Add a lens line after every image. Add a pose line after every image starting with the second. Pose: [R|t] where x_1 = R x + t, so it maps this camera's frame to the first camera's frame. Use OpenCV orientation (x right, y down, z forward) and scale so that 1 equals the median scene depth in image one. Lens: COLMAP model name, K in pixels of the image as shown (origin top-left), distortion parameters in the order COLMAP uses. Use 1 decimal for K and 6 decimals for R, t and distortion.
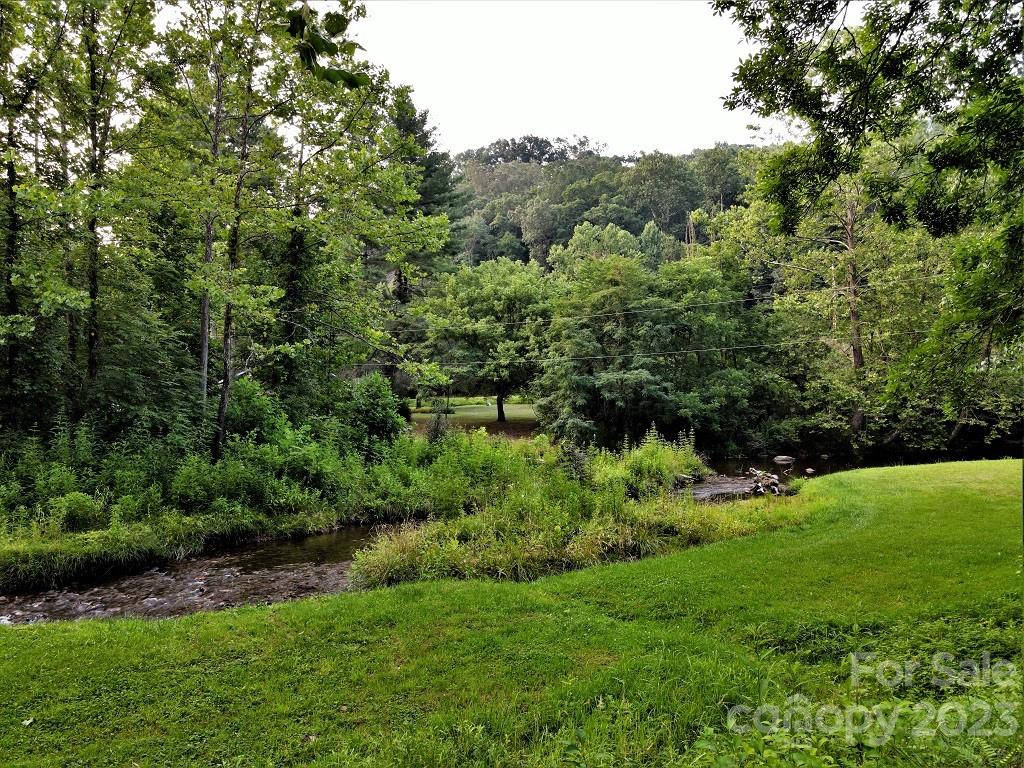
lens RADIAL K [[765.6, 0, 515.6], [0, 765.6, 394.9], [0, 0, 1]] dist [0.016273, 0.002560]
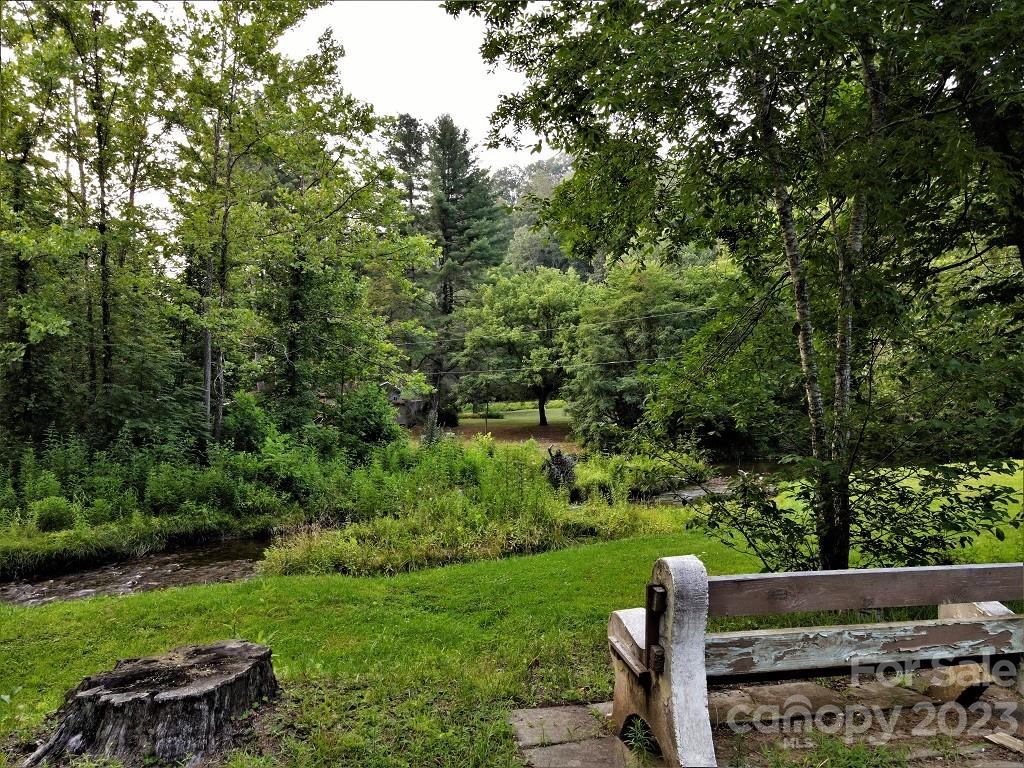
lens RADIAL K [[748.2, 0, 509.0], [0, 748.2, 390.4], [0, 0, 1]] dist [0.026650, 0.002293]
pose [[0.992774, -0.018030, -0.118637, 0.075987], [0.016798, 0.999794, -0.011374, -0.002335], [0.118818, 0.009299, 0.992873, -0.012160]]
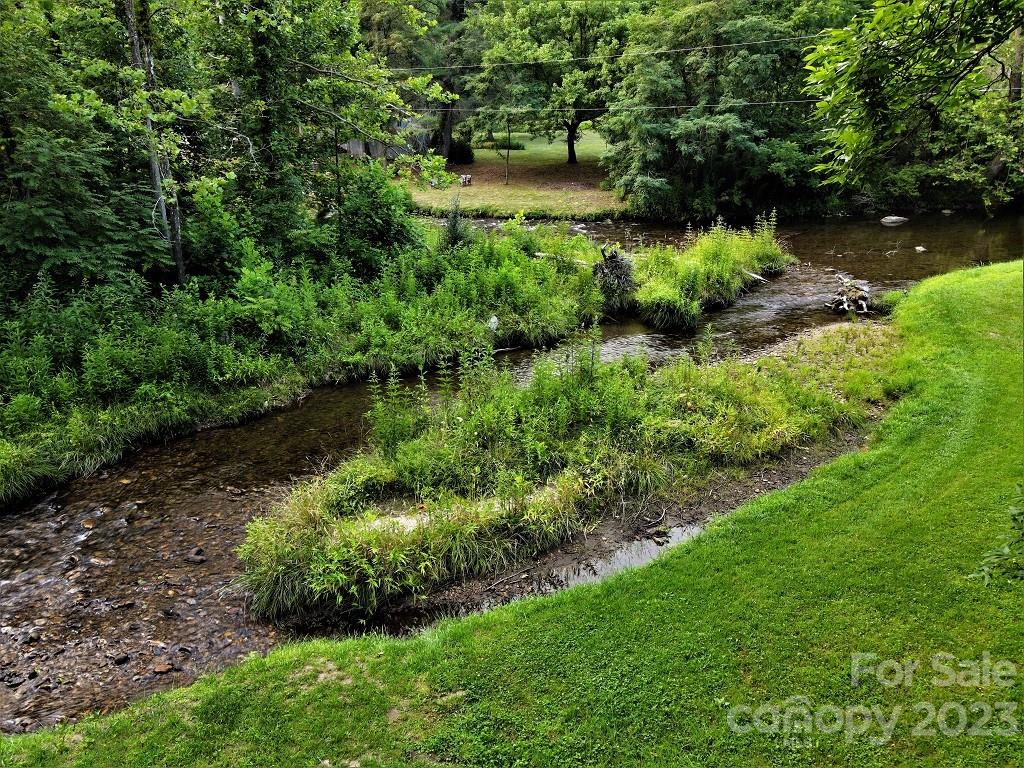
lens RADIAL K [[755.1, 0, 511.5], [0, 755.1, 387.2], [0, 0, 1]] dist [0.021252, -0.004616]
pose [[0.991508, 0.030686, -0.126376, 0.042218], [0.017085, 0.932604, 0.360495, -0.055411], [0.128921, -0.359593, 0.924160, 0.101675]]
